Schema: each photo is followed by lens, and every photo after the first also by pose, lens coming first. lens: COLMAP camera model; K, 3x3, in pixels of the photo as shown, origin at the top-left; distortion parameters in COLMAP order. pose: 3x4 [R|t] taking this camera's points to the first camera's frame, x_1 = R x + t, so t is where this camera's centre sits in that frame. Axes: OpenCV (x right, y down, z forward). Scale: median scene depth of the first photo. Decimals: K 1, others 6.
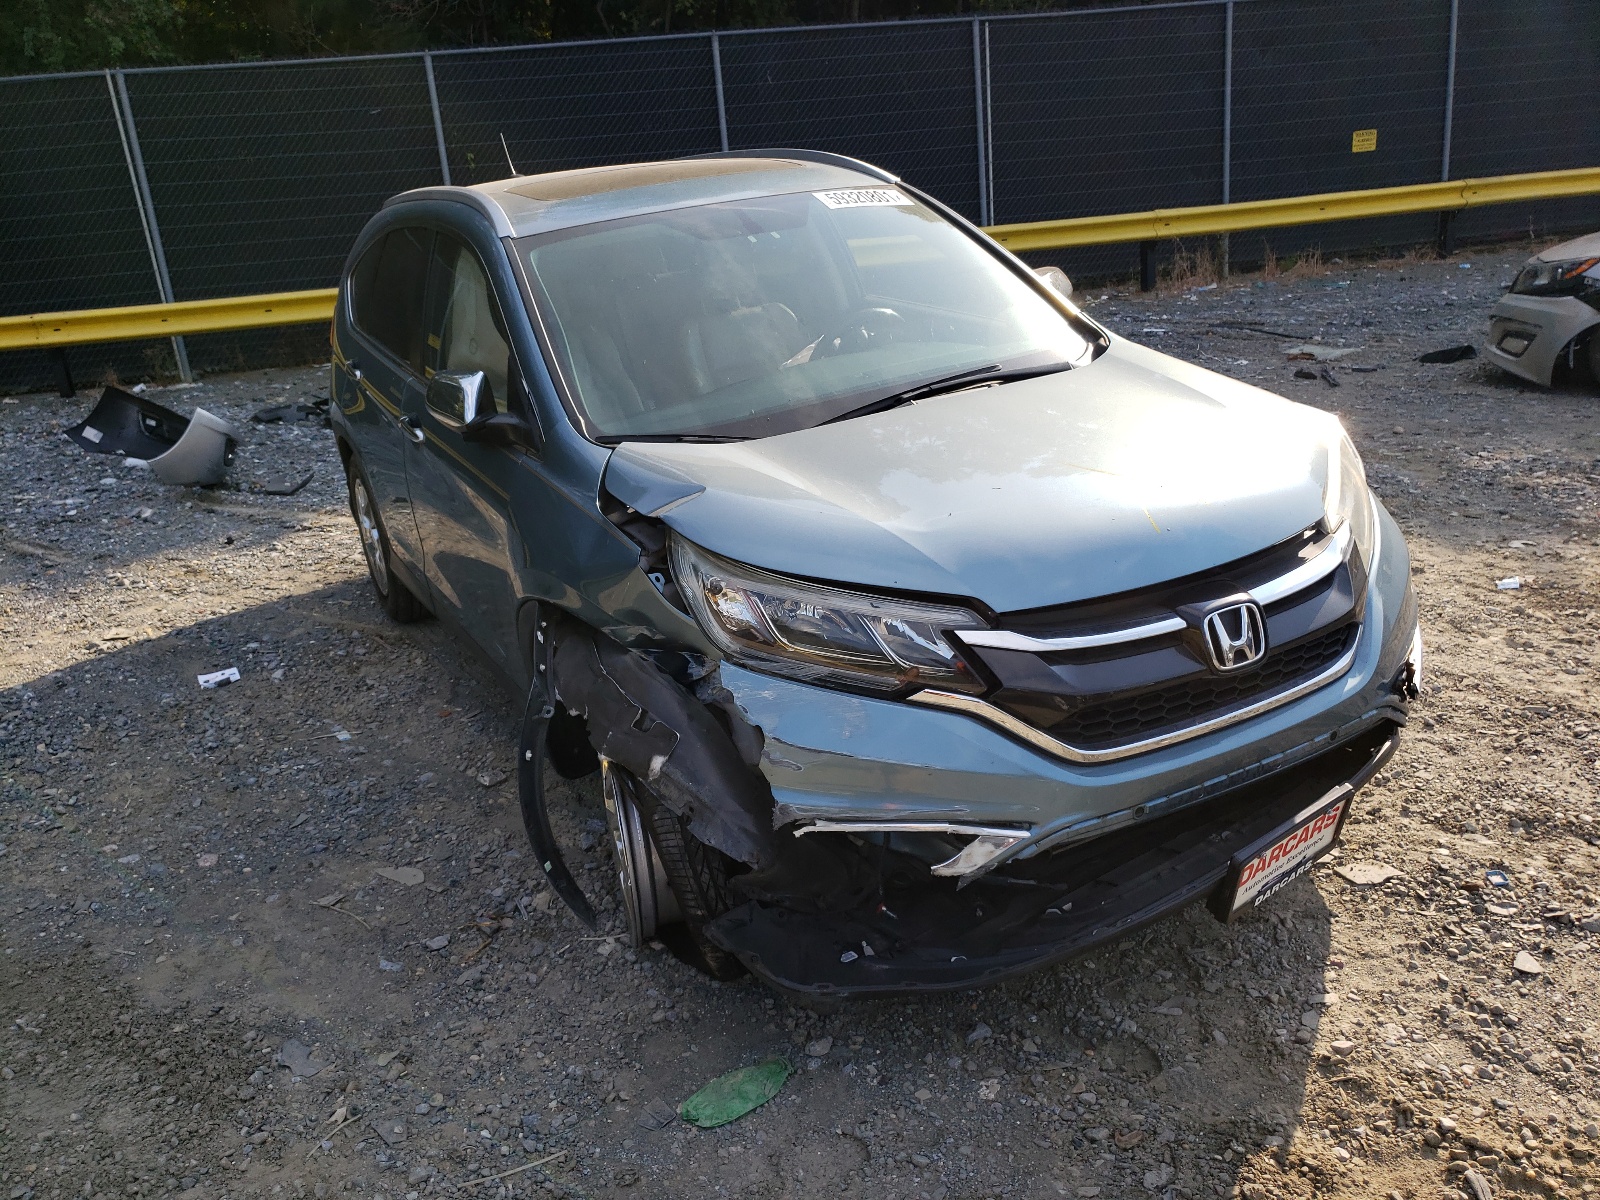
lens RADIAL K [[1199.5, 0, 800.0], [0, 1199.5, 600.0], [0, 0, 1]] dist [-0.010170, 0.033365]
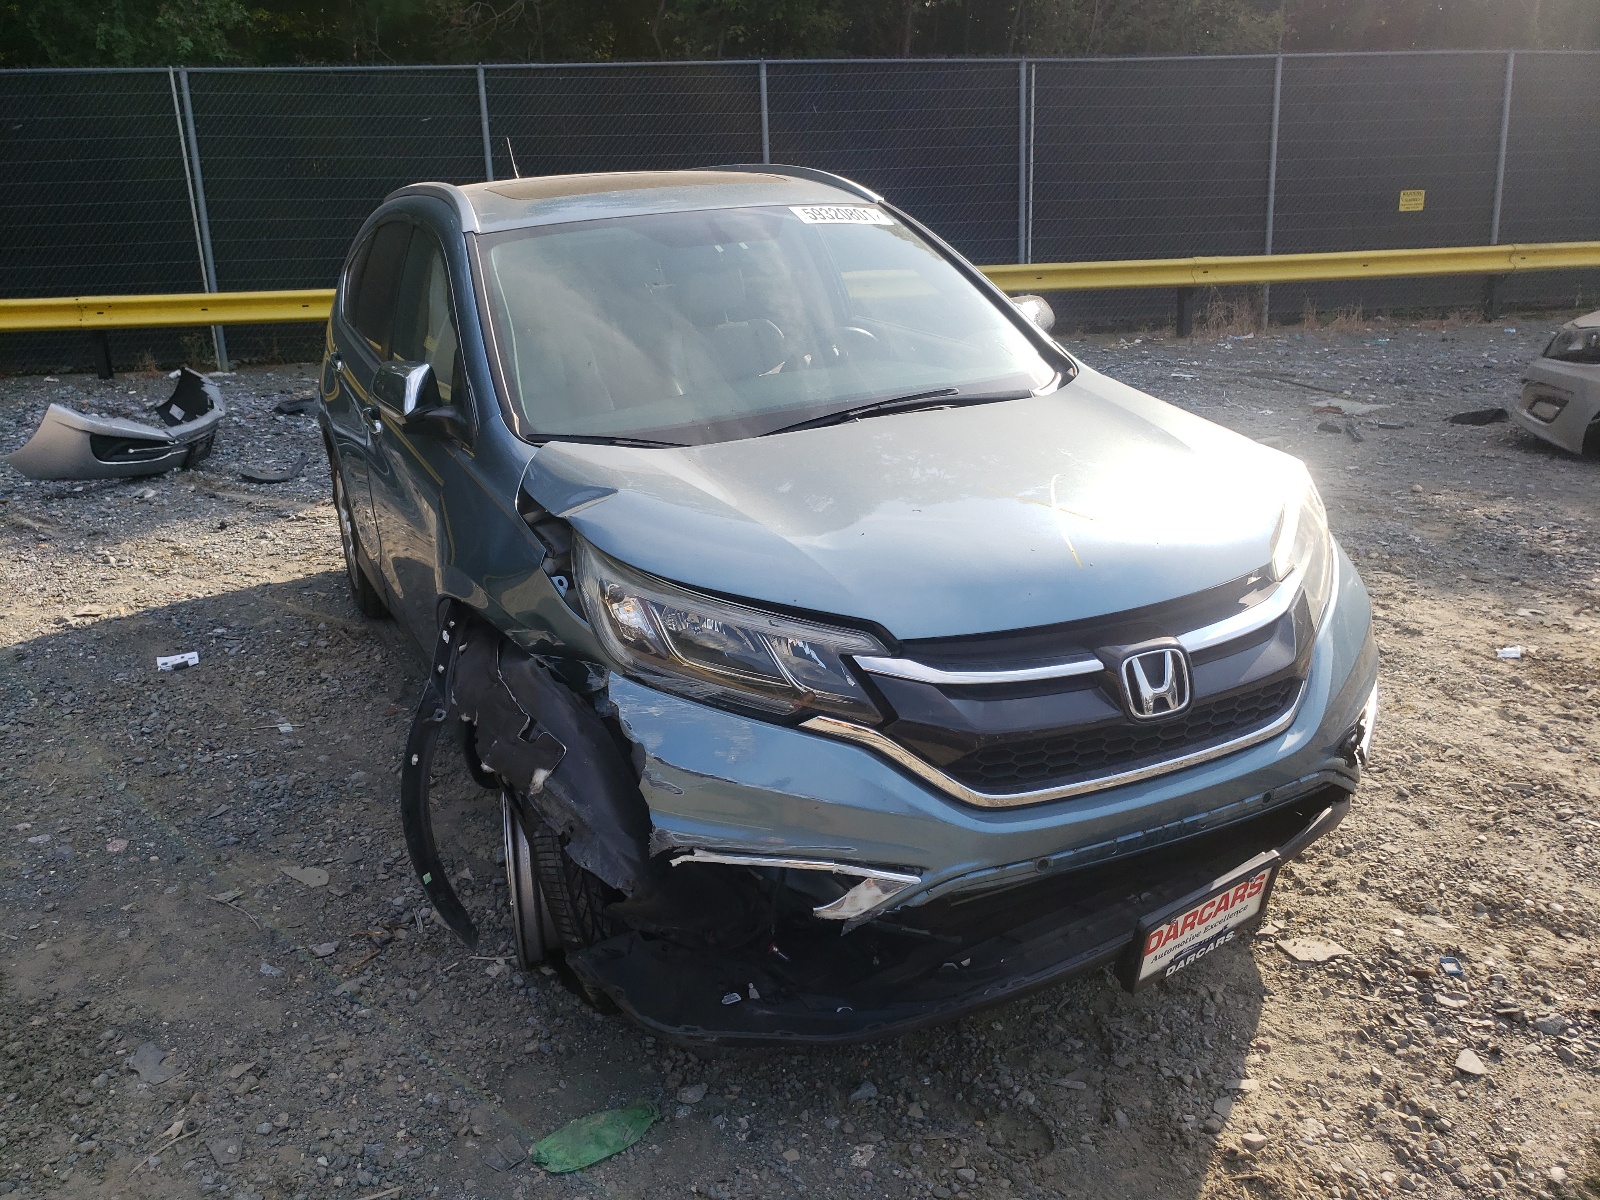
lens RADIAL K [[1204.7, 0, 787.4], [0, 1204.7, 561.9], [0, 0, 1]] dist [-0.007841, 0.031559]
pose [[0.997285, 0.064159, -0.036148, 0.082748], [-0.065977, 0.996488, -0.051562, 0.002974], [0.032713, 0.053807, 0.998015, 0.037152]]
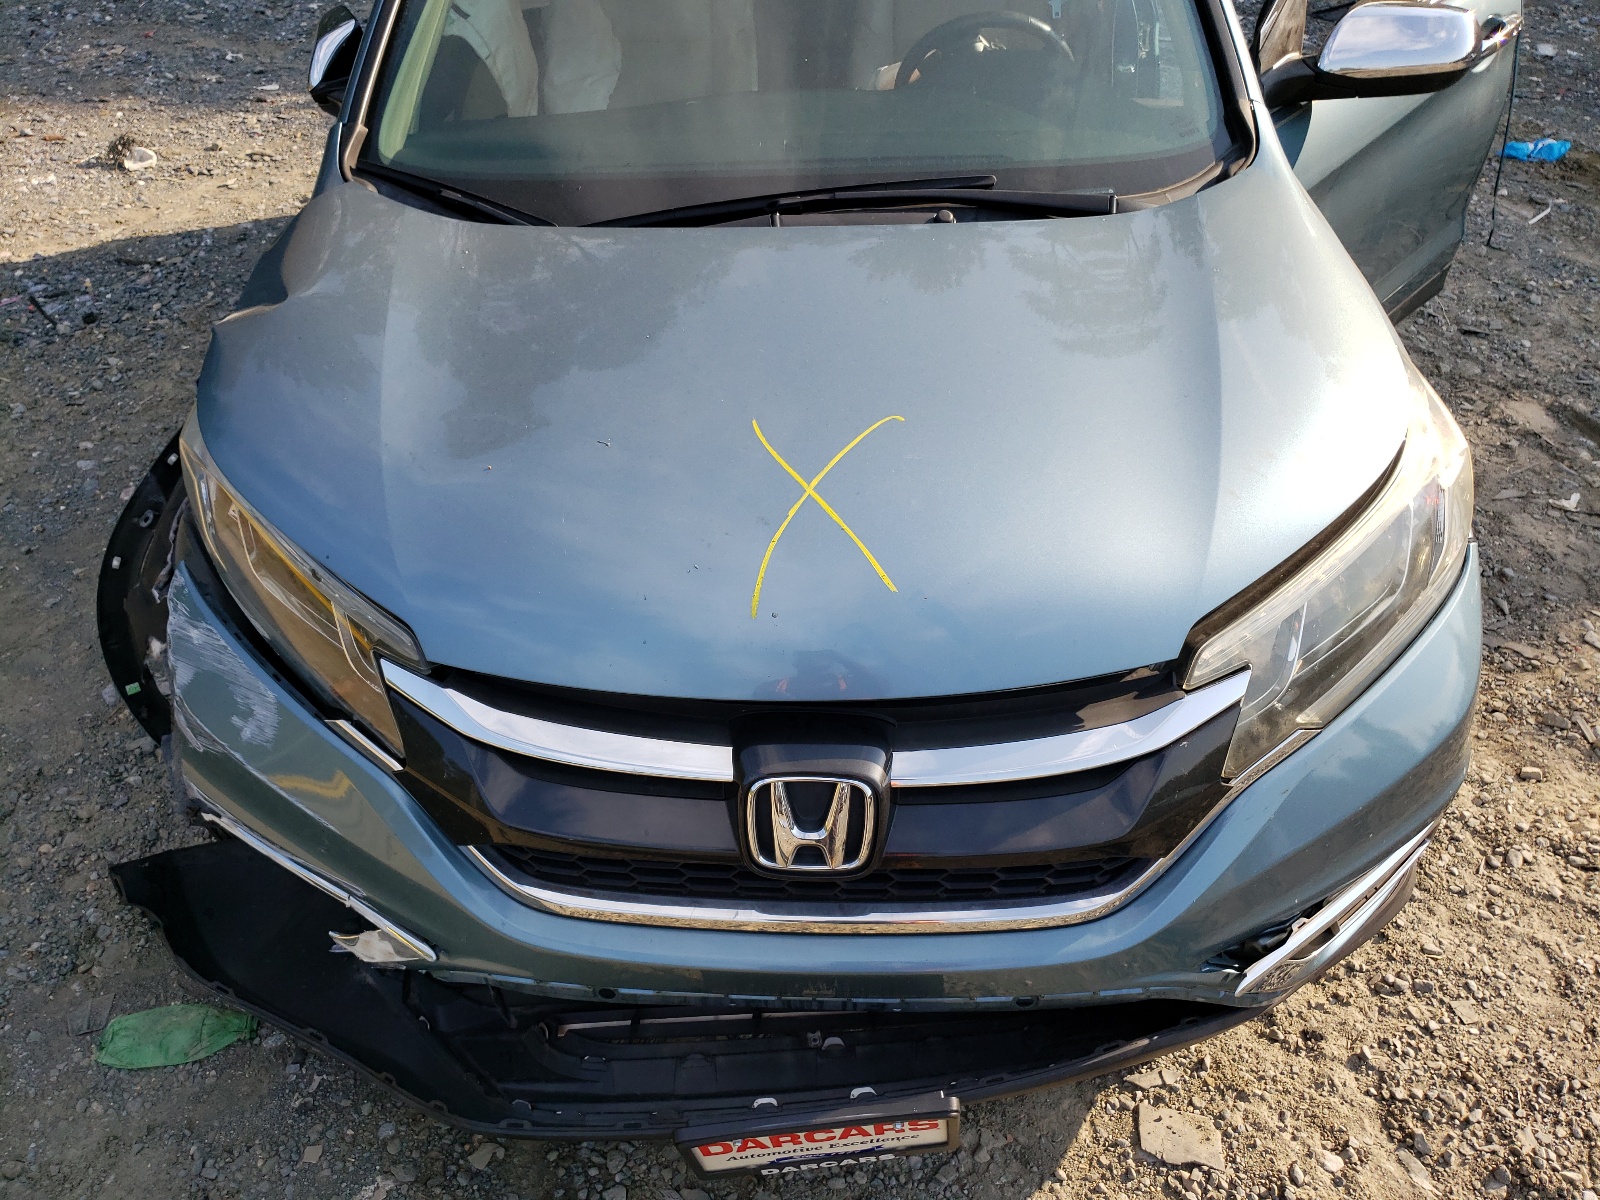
lens RADIAL K [[1229.2, 0, 800.0], [0, 1229.2, 600.0], [0, 0, 1]] dist [0.039628, -0.030574]
pose [[0.874882, 0.355321, -0.329133, 0.417212], [-0.235926, 0.906128, 0.351101, -0.226545], [0.422990, -0.229520, 0.876584, 0.396099]]
